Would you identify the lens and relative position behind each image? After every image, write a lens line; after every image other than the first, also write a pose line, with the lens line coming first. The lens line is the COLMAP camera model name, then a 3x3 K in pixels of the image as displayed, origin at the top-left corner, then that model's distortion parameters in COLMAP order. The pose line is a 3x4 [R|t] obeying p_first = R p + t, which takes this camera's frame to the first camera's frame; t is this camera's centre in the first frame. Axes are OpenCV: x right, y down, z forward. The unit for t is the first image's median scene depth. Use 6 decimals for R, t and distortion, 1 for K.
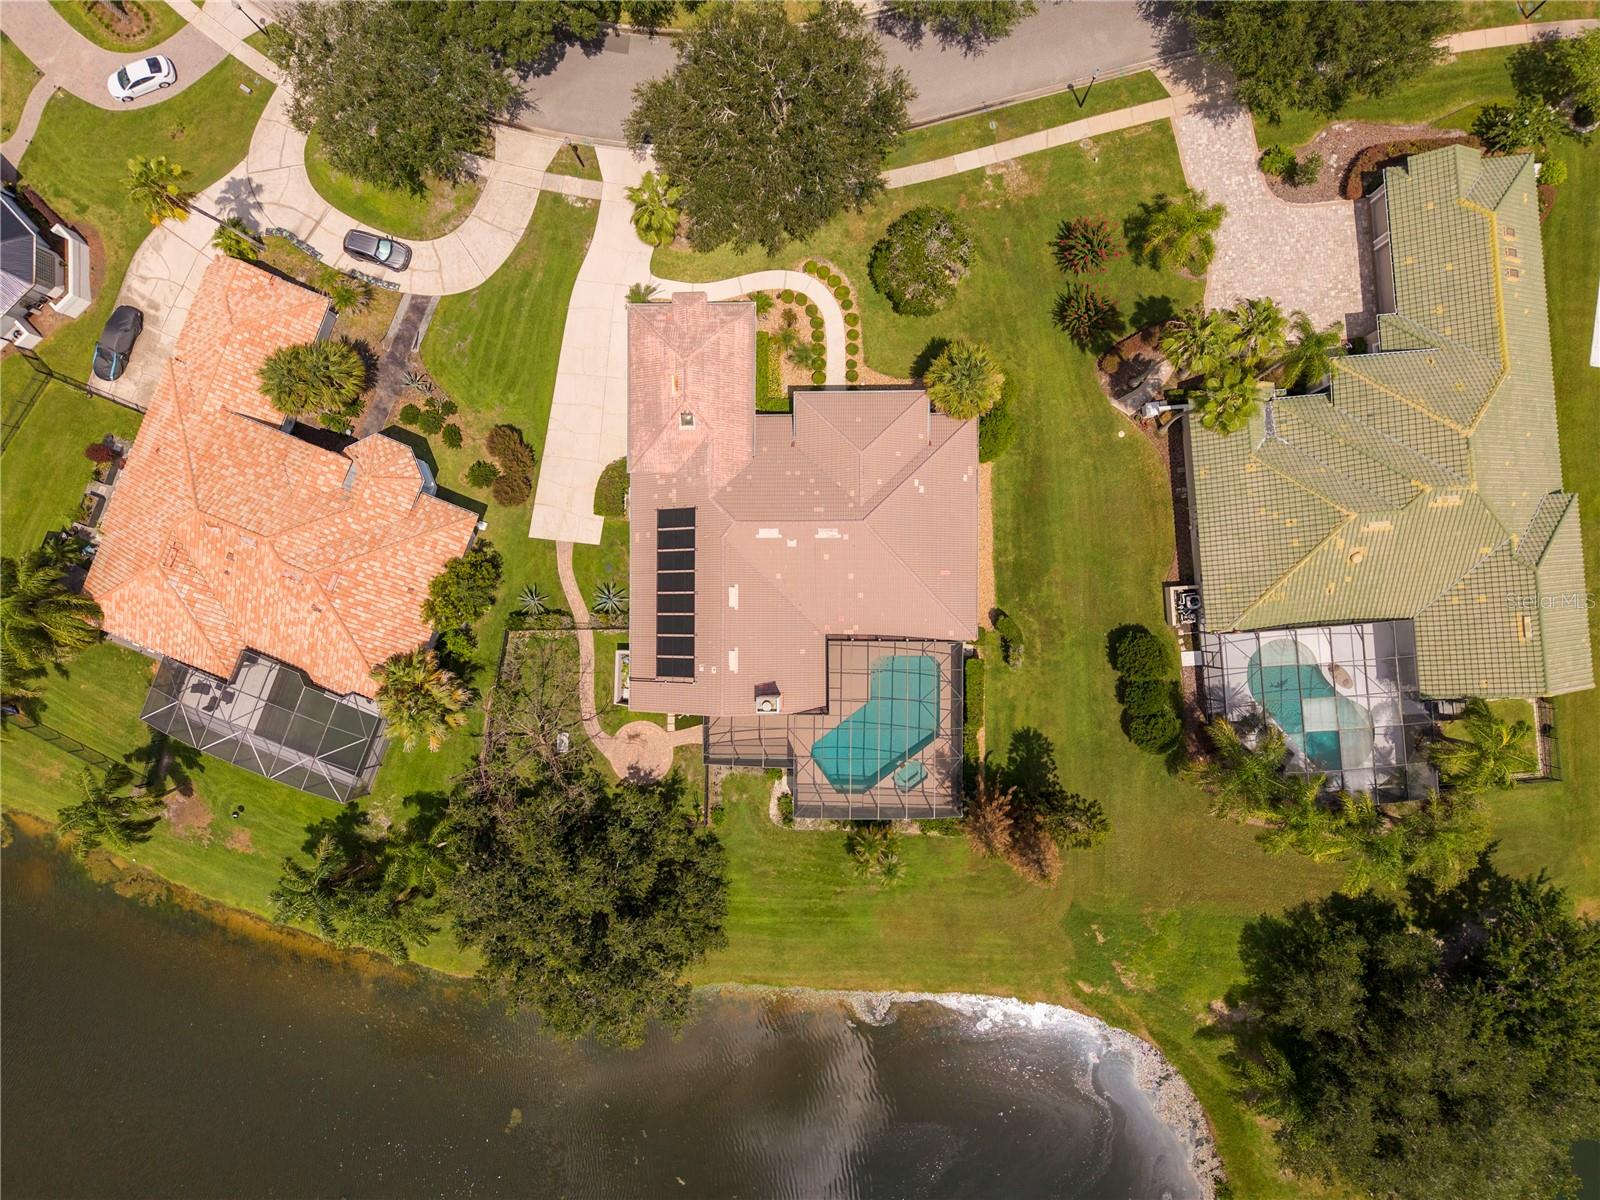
lens RADIAL K [[1068.5, 0, 800.7], [0, 1068.5, 604.0], [0, 0, 1]] dist [0.024711, -0.027424]
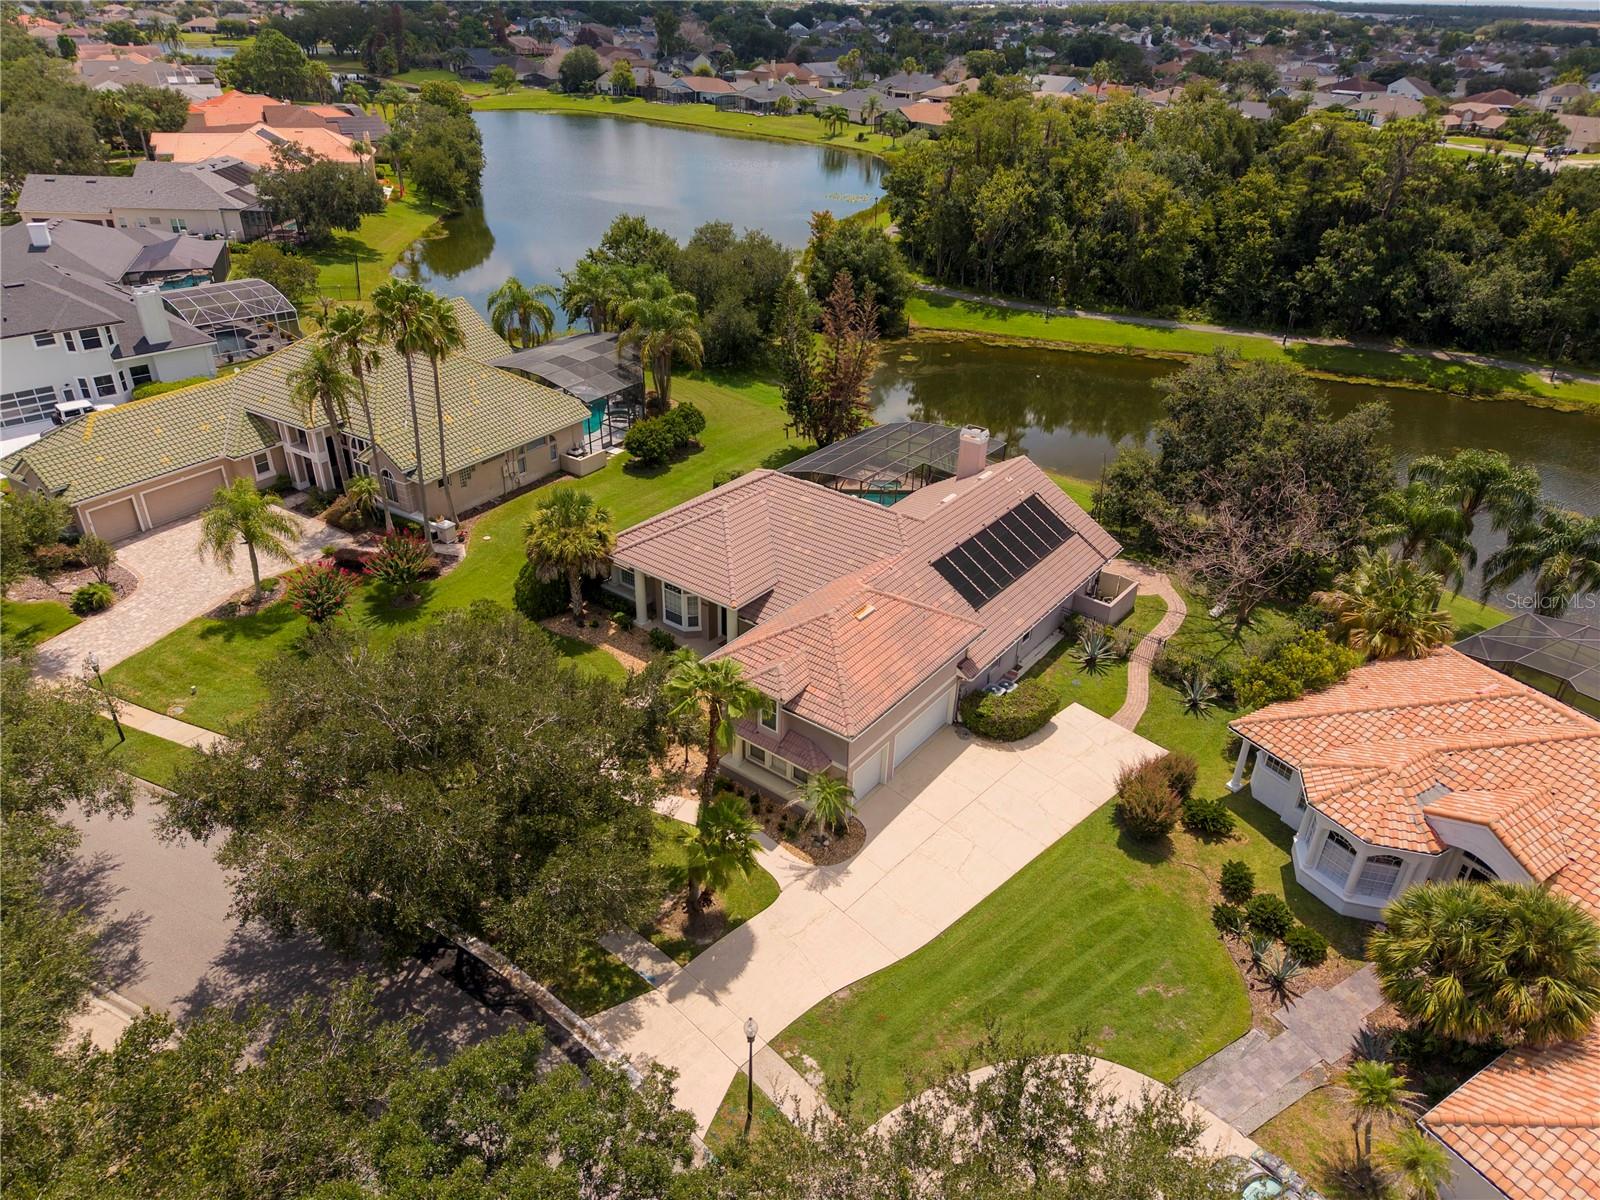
lens RADIAL K [[1068.5, 0, 800.7], [0, 1068.5, 604.0], [0, 0, 1]] dist [0.024711, -0.027424]
pose [[-0.795279, -0.273882, 0.540851, -0.415610], [0.606202, -0.369702, 0.704158, -0.651021], [0.007097, 0.887867, 0.460045, 0.623882]]
